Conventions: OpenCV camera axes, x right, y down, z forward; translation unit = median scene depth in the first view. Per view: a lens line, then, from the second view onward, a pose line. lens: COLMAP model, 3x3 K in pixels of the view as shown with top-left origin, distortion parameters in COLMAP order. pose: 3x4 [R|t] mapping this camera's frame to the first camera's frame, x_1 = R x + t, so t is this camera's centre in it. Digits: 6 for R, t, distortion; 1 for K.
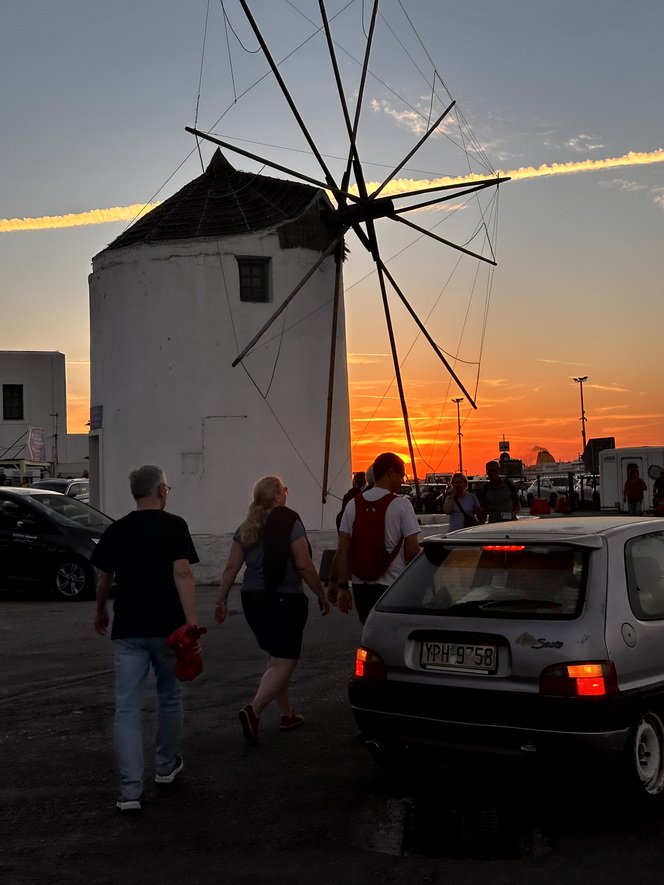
lens RADIAL K [[1294.5, 0, 332.0], [0, 1294.5, 442.5], [0, 0, 1]] dist [0.168708, 0.008452]
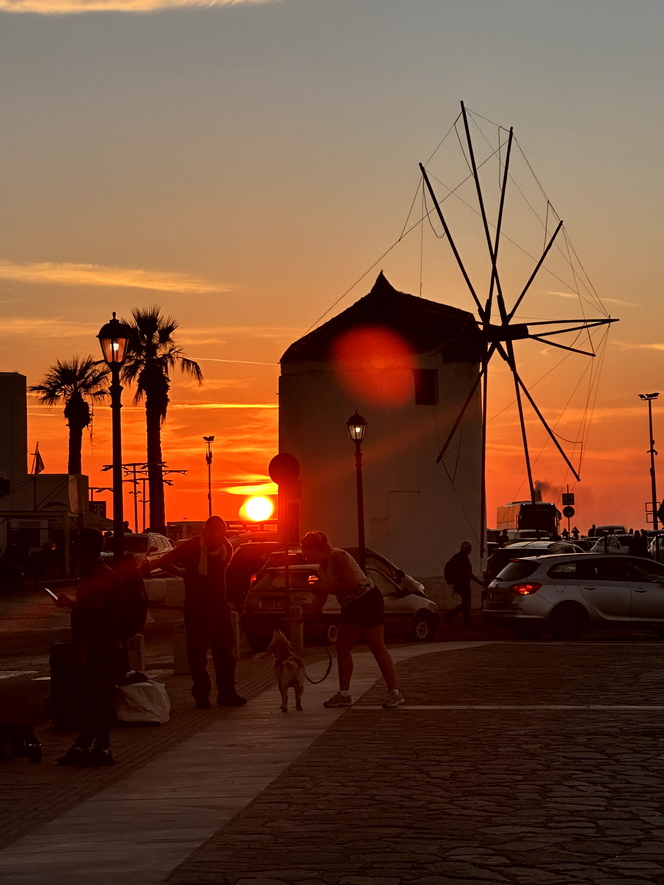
lens RADIAL K [[2559.2, 0, 332.0], [0, 2559.2, 442.5], [0, 0, 1]] dist [-0.008644, 0.001067]
pose [[0.997334, 0.013991, 0.071618, -0.324884], [-0.013633, 0.999892, -0.005480, -0.051703], [-0.071687, 0.004489, 0.997417, -1.517607]]
